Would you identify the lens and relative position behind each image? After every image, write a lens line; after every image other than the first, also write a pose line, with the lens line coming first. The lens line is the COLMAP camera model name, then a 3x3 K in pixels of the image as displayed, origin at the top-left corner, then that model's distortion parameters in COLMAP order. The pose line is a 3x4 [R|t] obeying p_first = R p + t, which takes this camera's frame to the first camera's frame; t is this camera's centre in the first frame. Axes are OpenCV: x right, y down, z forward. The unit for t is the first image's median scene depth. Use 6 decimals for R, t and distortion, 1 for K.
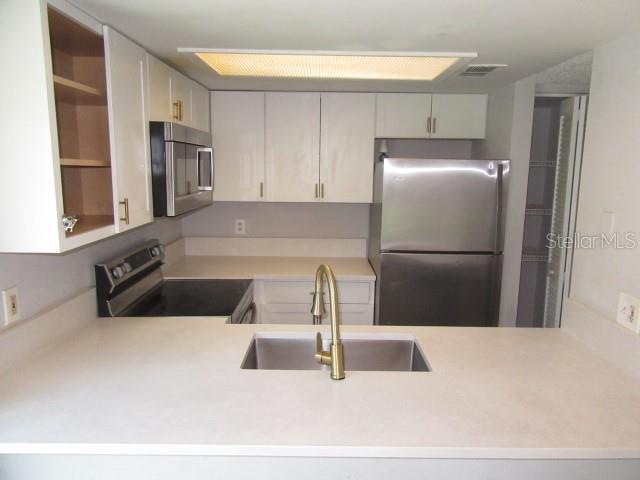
lens RADIAL K [[478.0, 0, 320.0], [0, 478.0, 240.0], [0, 0, 1]] dist [-0.004702, -0.004661]
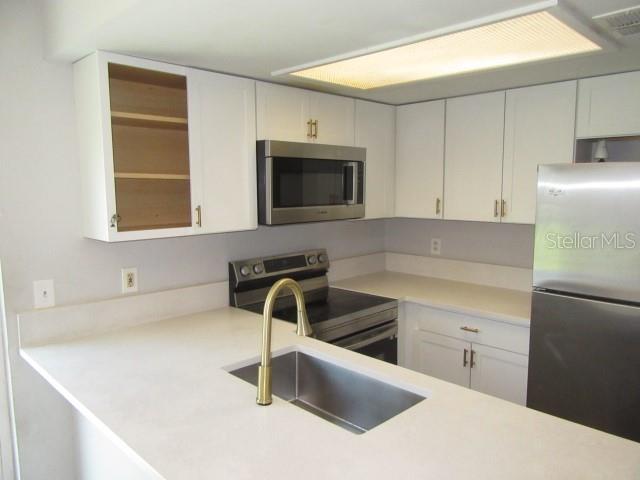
lens RADIAL K [[478.0, 0, 320.0], [0, 478.0, 240.0], [0, 0, 1]] dist [-0.004702, -0.004661]
pose [[0.711704, 0.063972, -0.699560, 0.478415], [-0.097282, 0.995225, -0.007961, -0.014845], [0.695711, 0.073721, 0.714529, 0.256822]]
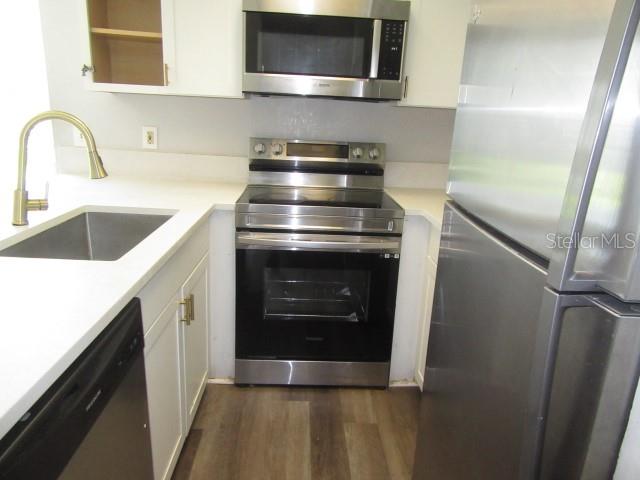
lens RADIAL K [[478.0, 0, 320.0], [0, 478.0, 240.0], [0, 0, 1]] dist [-0.004702, -0.004661]
pose [[0.026051, 0.248878, -0.968184, 0.660239], [-0.203710, 0.949512, 0.238597, -0.022578], [0.978685, 0.191014, 0.075435, 1.002921]]
